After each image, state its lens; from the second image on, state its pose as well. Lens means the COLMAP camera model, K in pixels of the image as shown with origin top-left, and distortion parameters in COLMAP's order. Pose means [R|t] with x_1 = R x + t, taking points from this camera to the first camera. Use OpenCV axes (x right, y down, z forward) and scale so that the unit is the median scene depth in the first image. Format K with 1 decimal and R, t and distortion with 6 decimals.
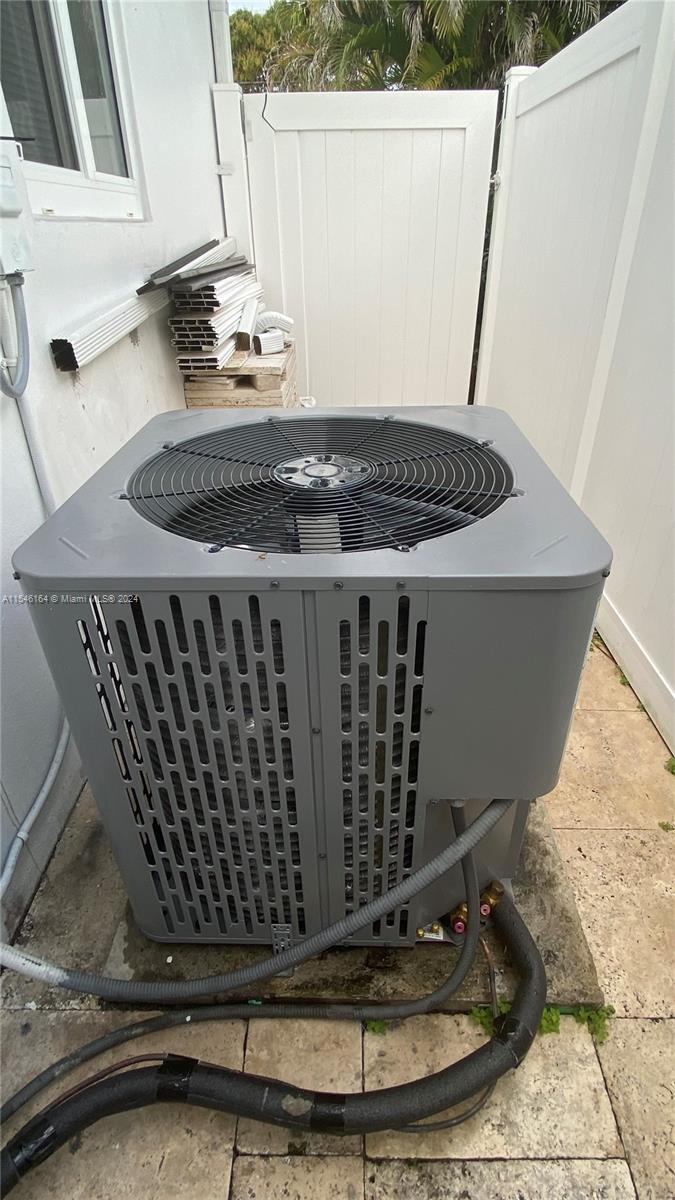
lens RADIAL K [[599.5, 0, 340.2], [0, 599.5, 599.0], [0, 0, 1]] dist [0.004014, 0.000361]
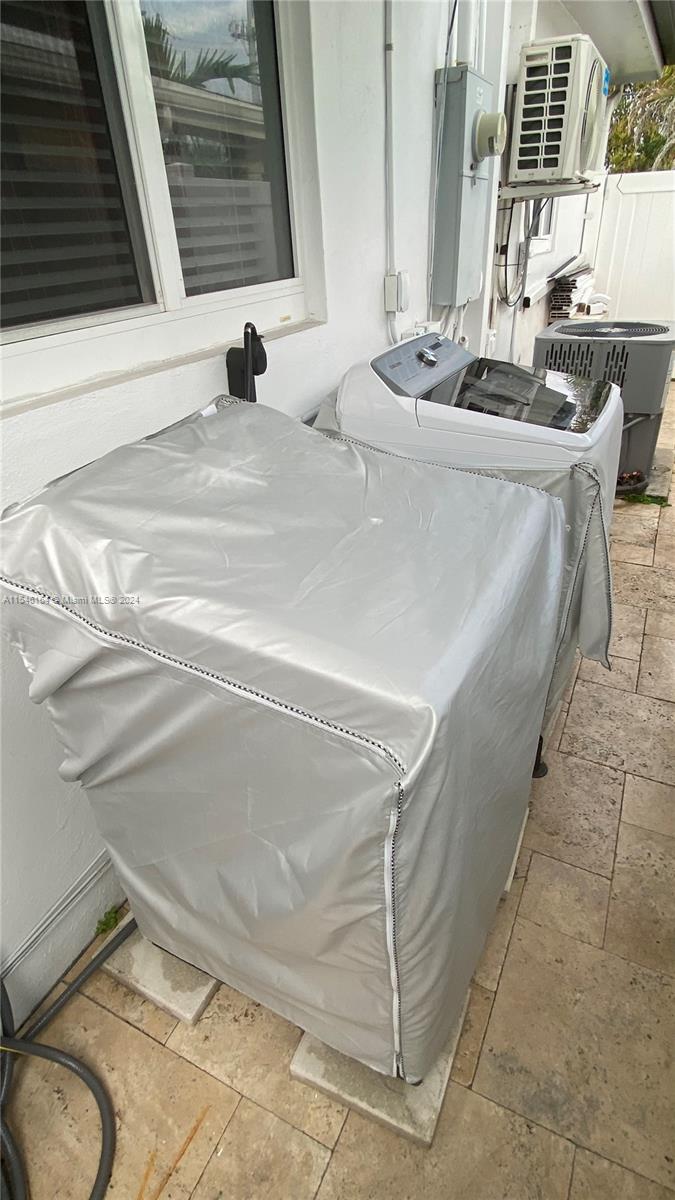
lens RADIAL K [[599.5, 0, 340.2], [0, 599.5, 599.0], [0, 0, 1]] dist [0.004014, 0.000361]
pose [[0.897295, 0.202453, -0.392269, 0.204575], [-0.202452, 0.978397, 0.041859, 1.242621], [0.392269, 0.041856, 0.918898, -2.308251]]
